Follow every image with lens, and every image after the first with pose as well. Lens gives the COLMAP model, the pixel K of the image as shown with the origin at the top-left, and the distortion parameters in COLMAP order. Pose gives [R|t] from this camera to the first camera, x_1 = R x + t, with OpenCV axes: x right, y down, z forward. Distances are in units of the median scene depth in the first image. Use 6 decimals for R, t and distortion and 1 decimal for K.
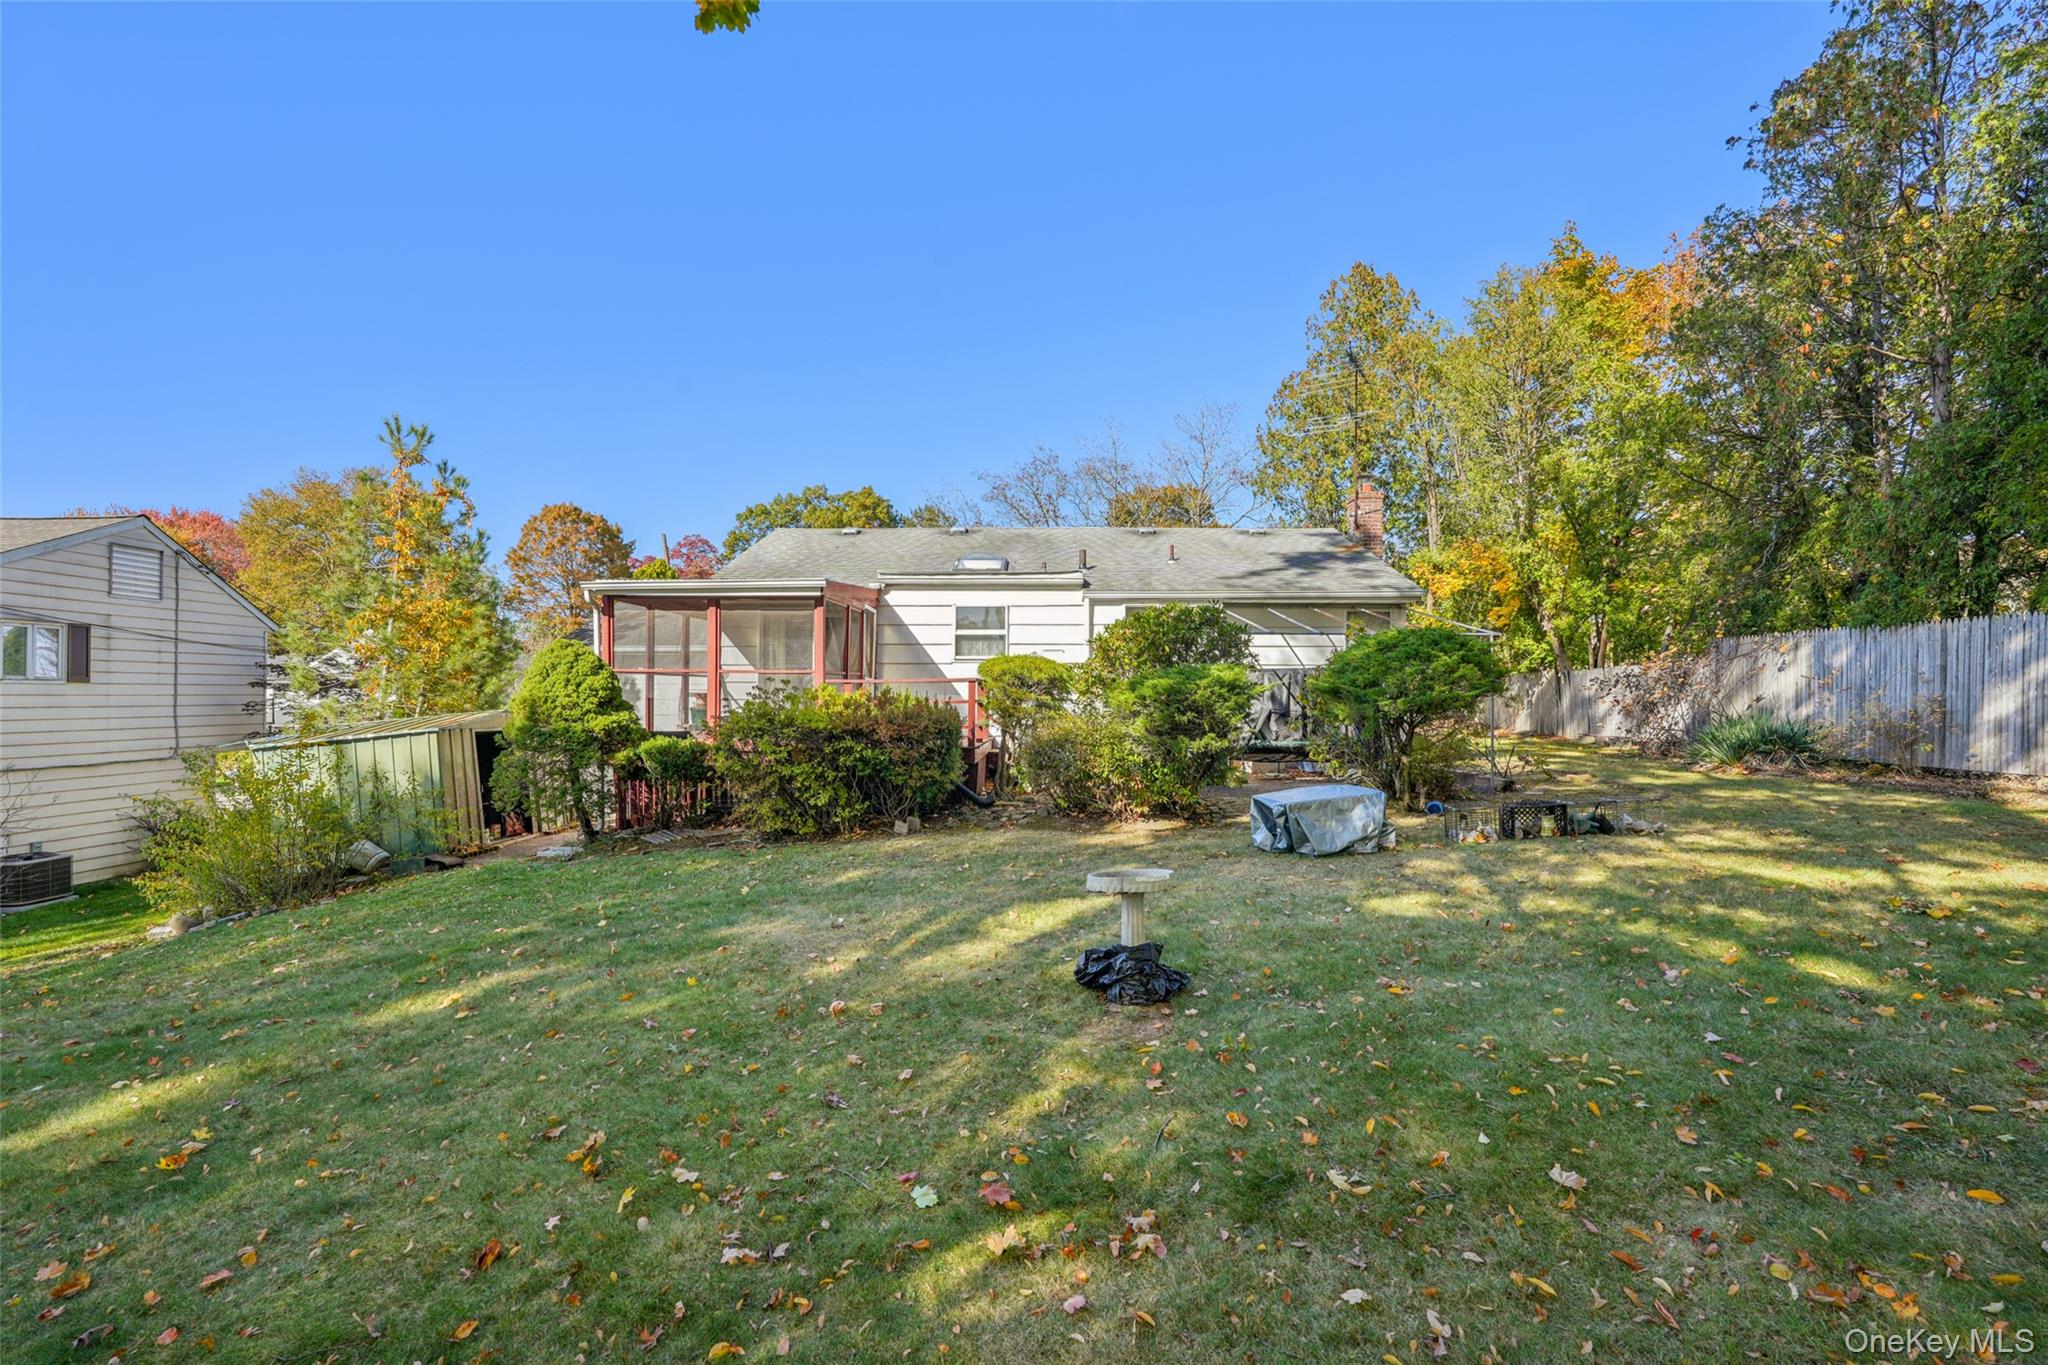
lens RADIAL K [[910.2, 0, 1020.1], [0, 910.2, 684.4], [0, 0, 1]] dist [-0.008232, 0.003829]
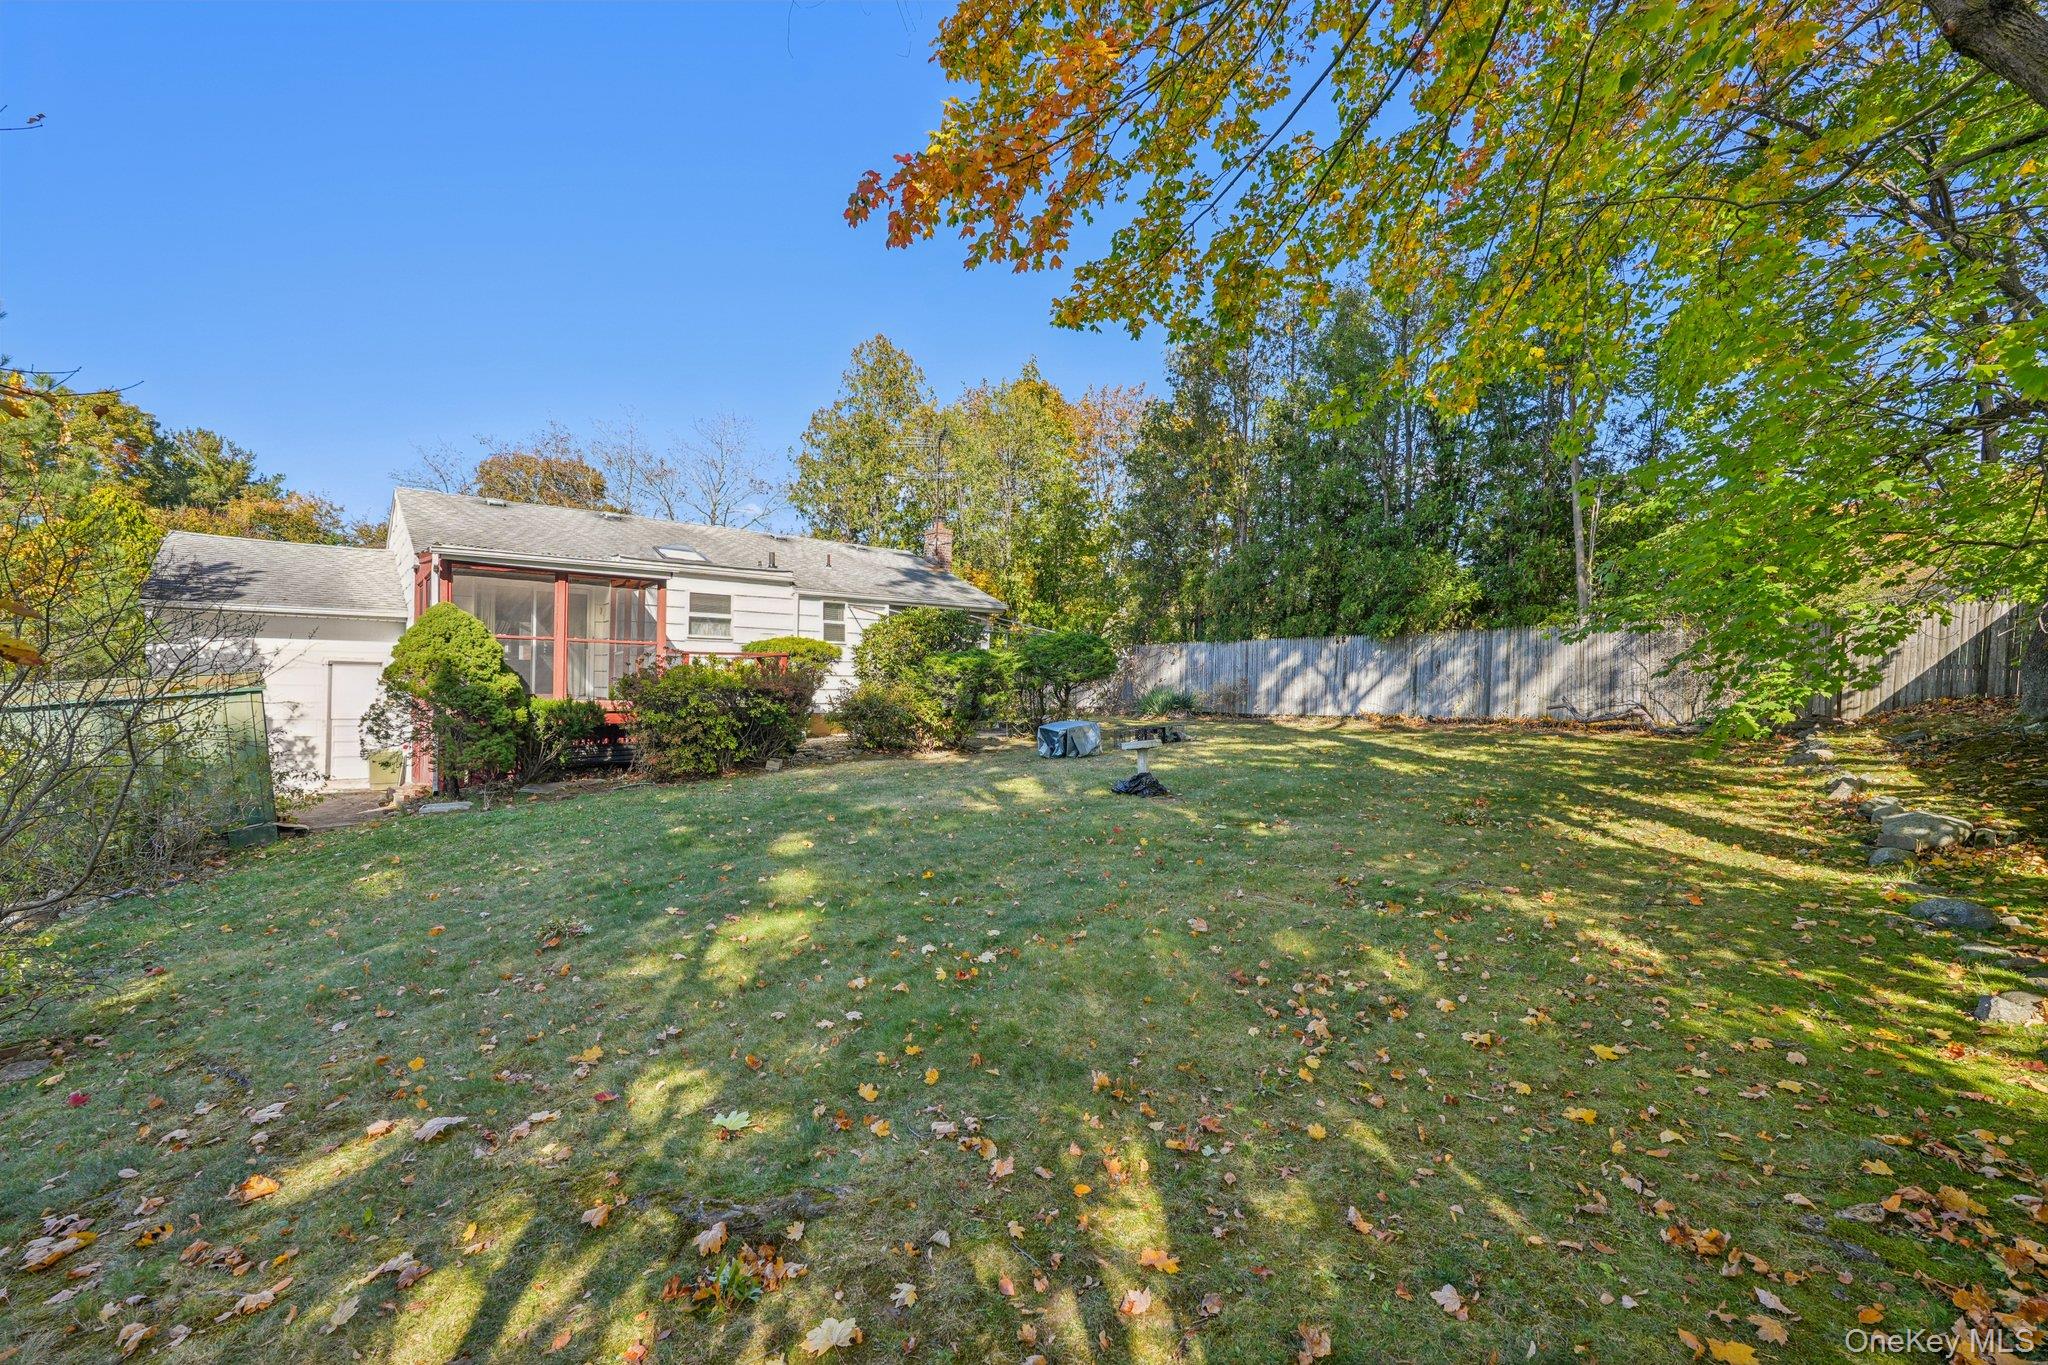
lens RADIAL K [[910.2, 0, 1030.1], [0, 910.2, 691.7], [0, 0, 1]] dist [-0.008232, 0.003829]
pose [[0.756163, 0.005456, 0.654360, -0.504013], [-0.014968, 0.999848, 0.008960, 0.024520], [-0.654212, -0.016570, 0.756130, -0.160611]]
